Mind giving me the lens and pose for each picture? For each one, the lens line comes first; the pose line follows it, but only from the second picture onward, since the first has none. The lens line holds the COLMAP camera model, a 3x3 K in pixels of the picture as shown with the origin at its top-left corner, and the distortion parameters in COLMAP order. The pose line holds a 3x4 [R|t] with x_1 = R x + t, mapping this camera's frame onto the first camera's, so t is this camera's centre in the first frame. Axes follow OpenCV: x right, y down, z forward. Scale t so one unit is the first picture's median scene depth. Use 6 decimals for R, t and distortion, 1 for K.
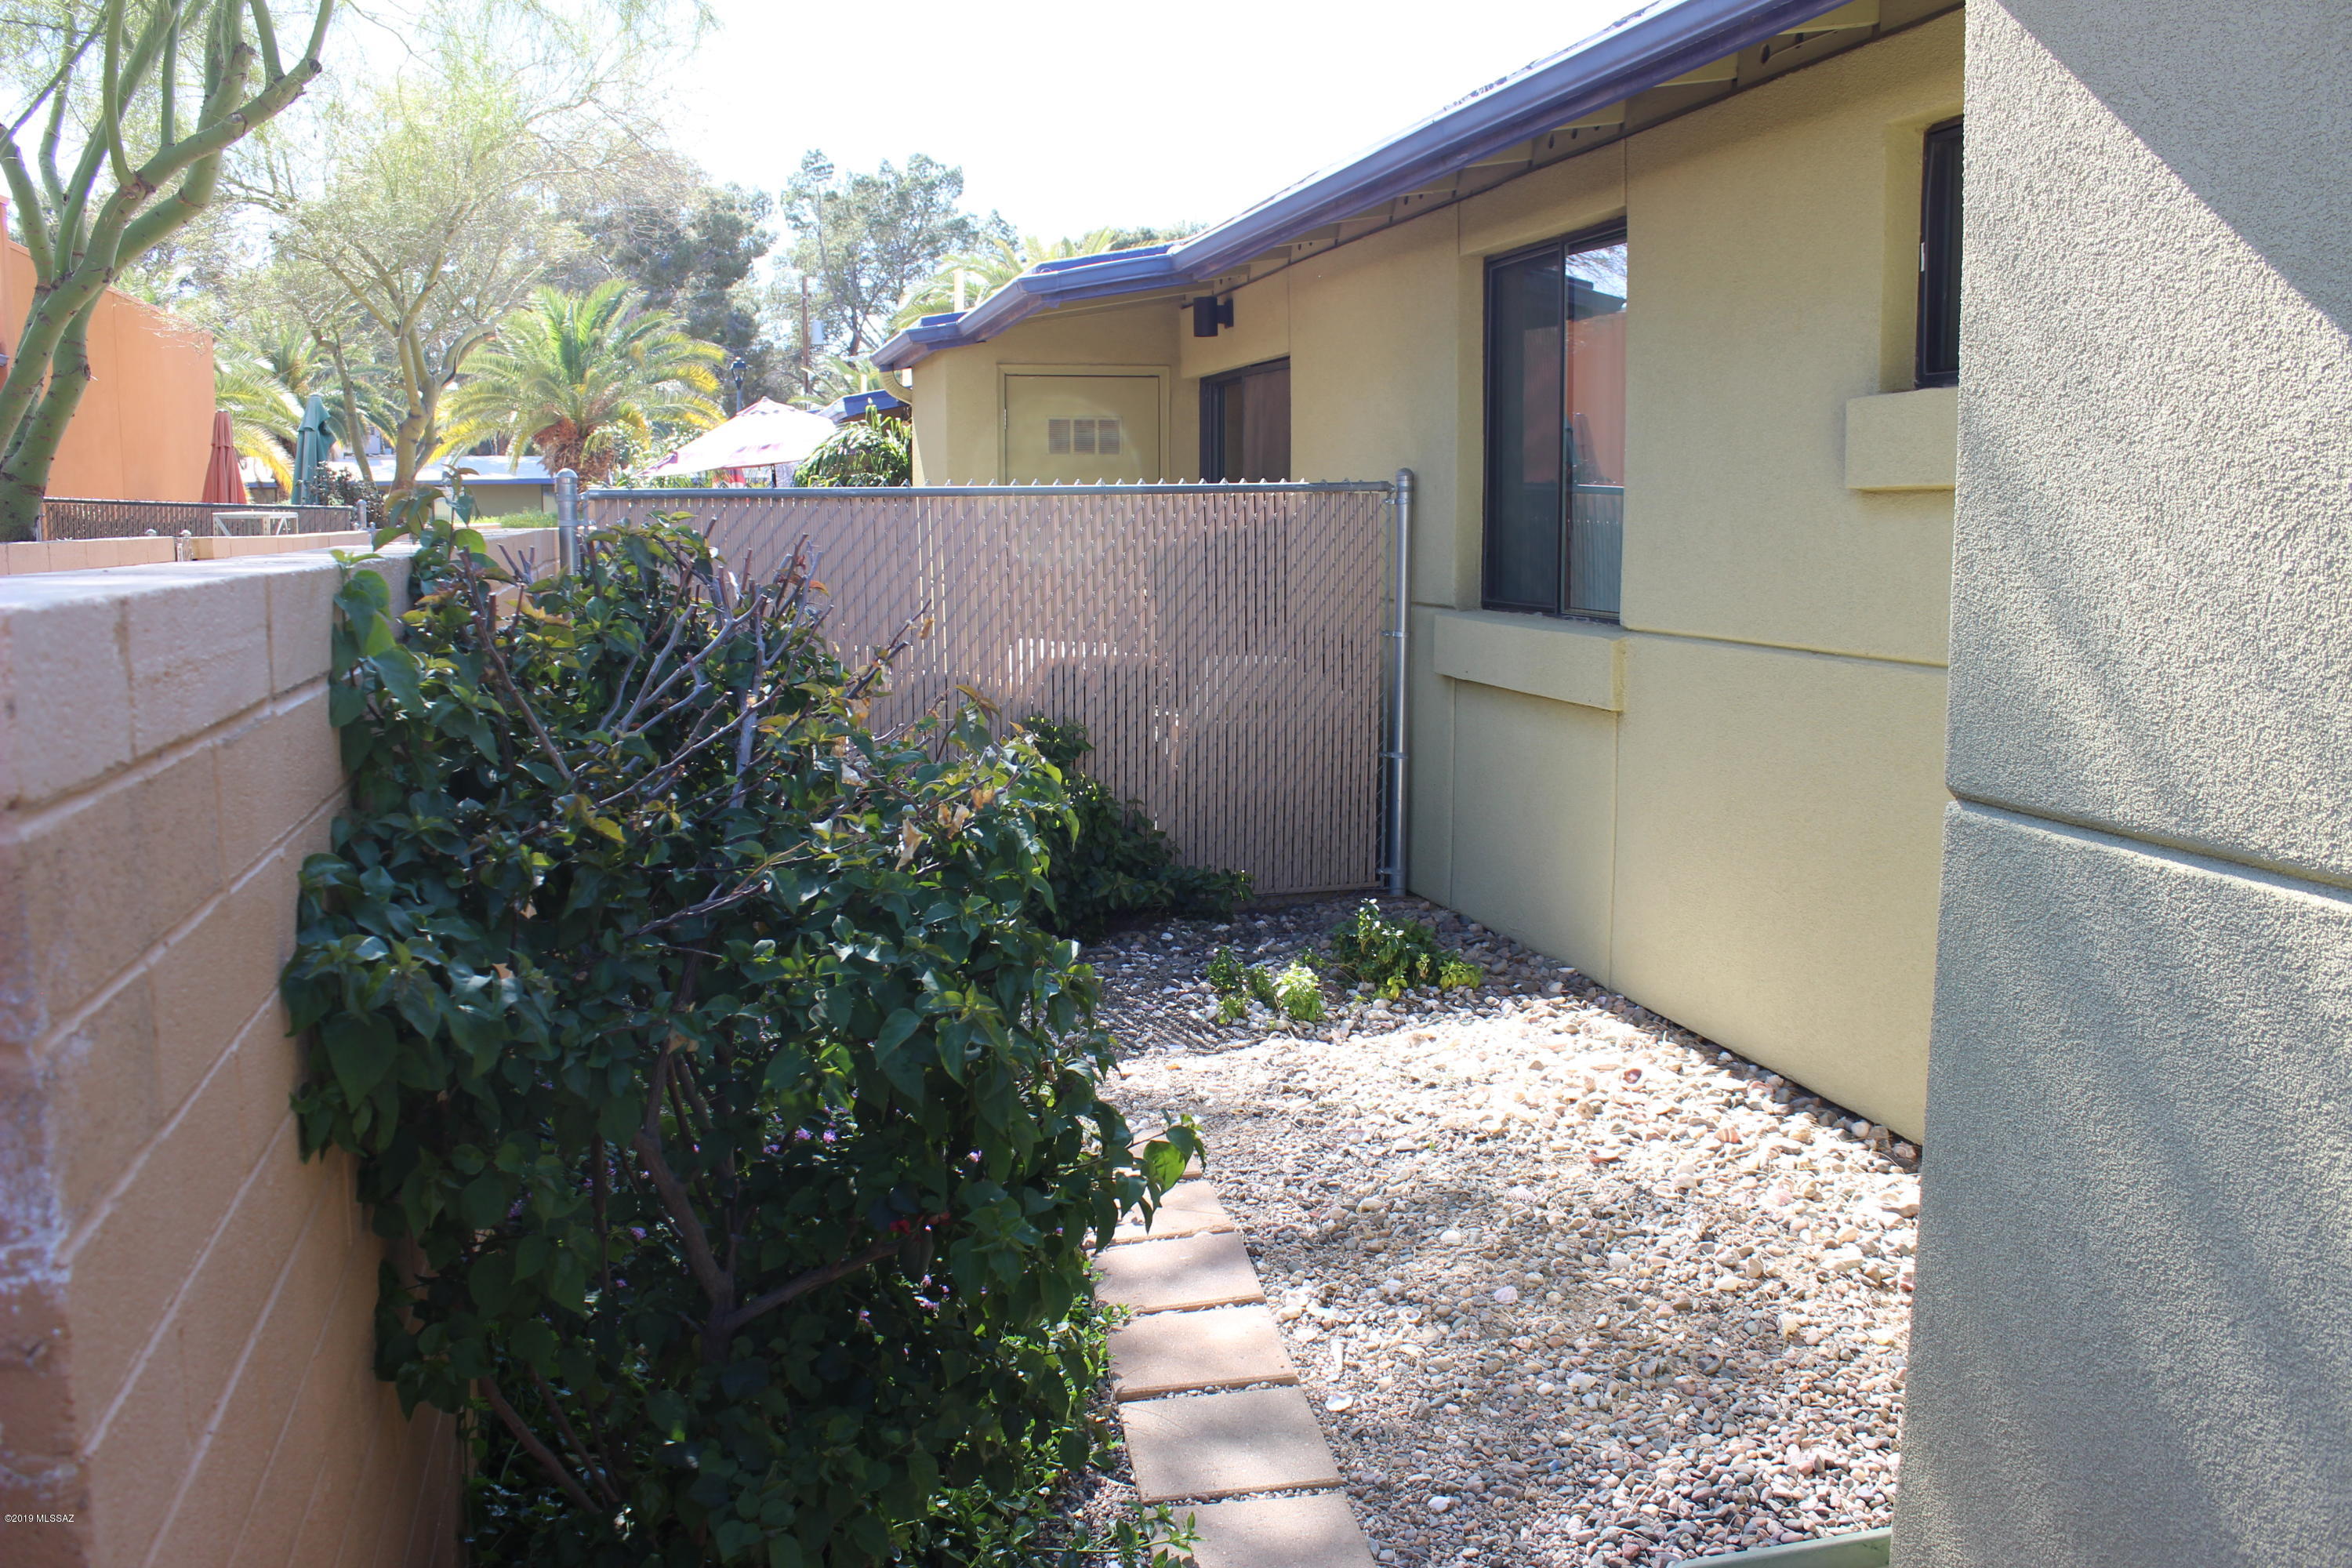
lens RADIAL K [[1938.8, 0, 1181.4], [0, 1938.8, 769.8], [0, 0, 1]] dist [-0.161232, 0.137418]
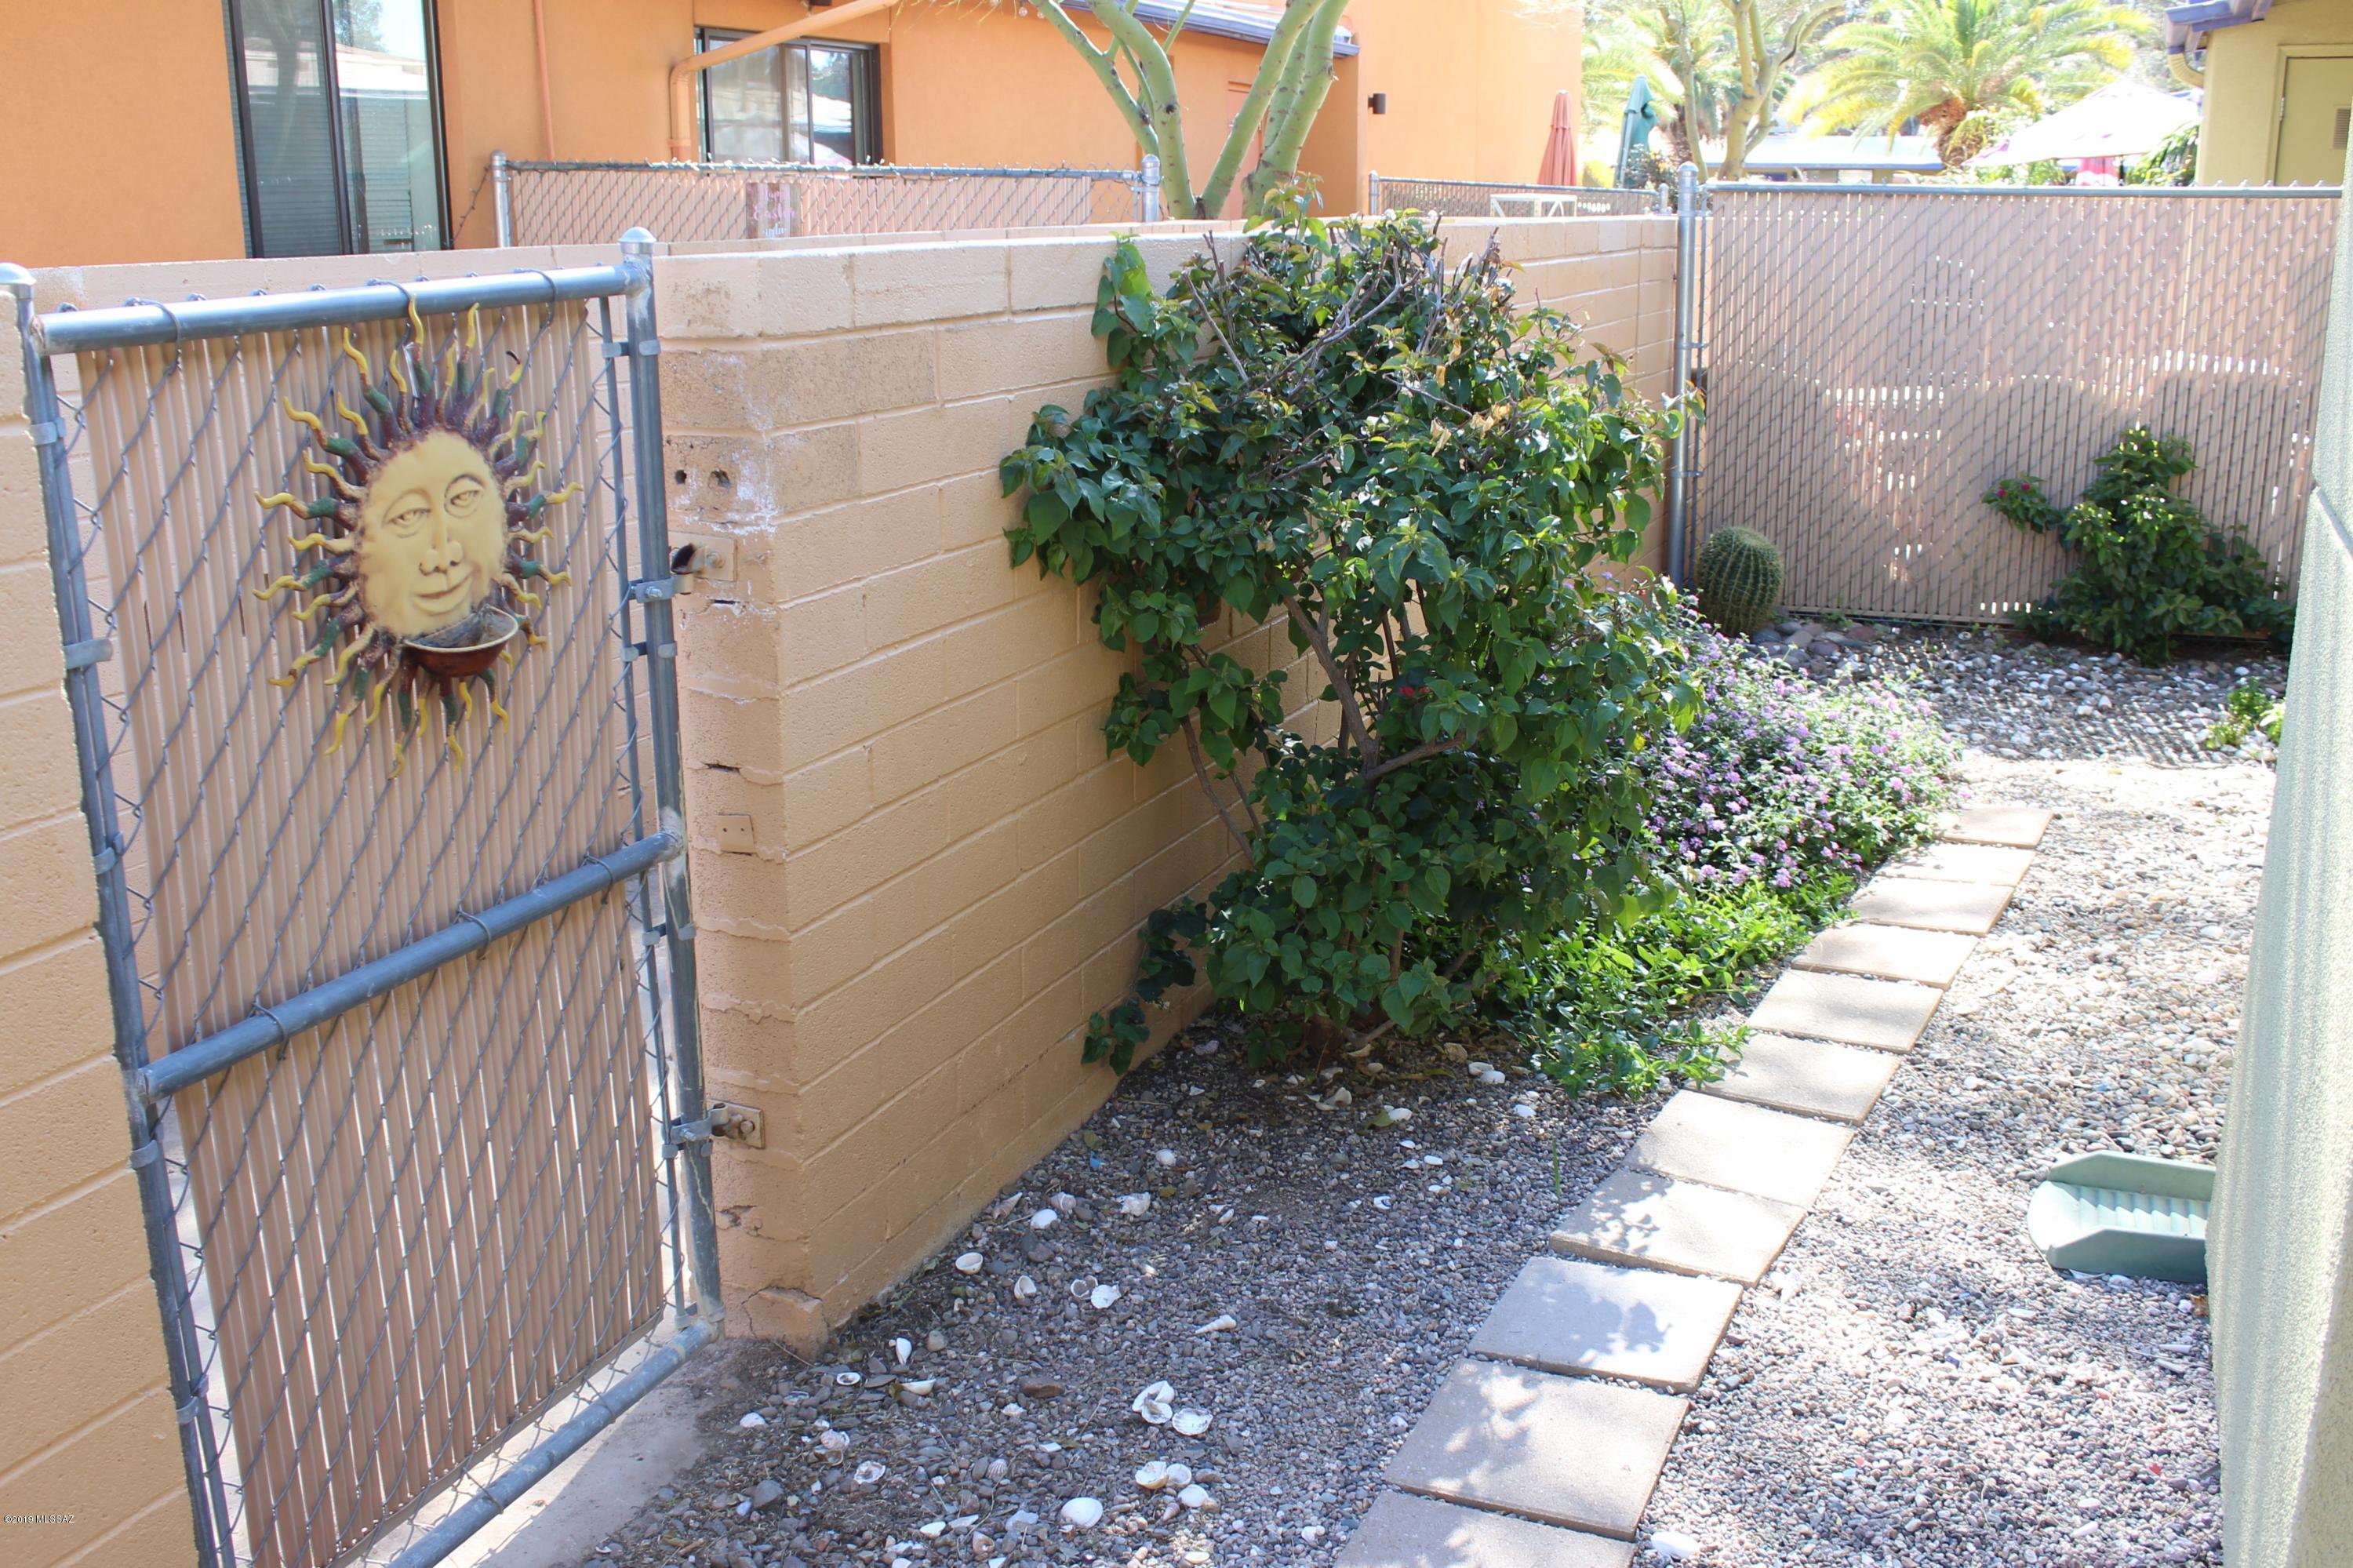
lens RADIAL K [[2112.6, 0, 1176.5], [0, 2112.6, 784.0], [0, 0, 1]] dist [-0.193194, 0.154703]
pose [[0.780727, 0.162902, -0.603265, 0.189855], [-0.074526, 0.982805, 0.168941, 0.011267], [0.620413, -0.086938, 0.779442, -0.107552]]
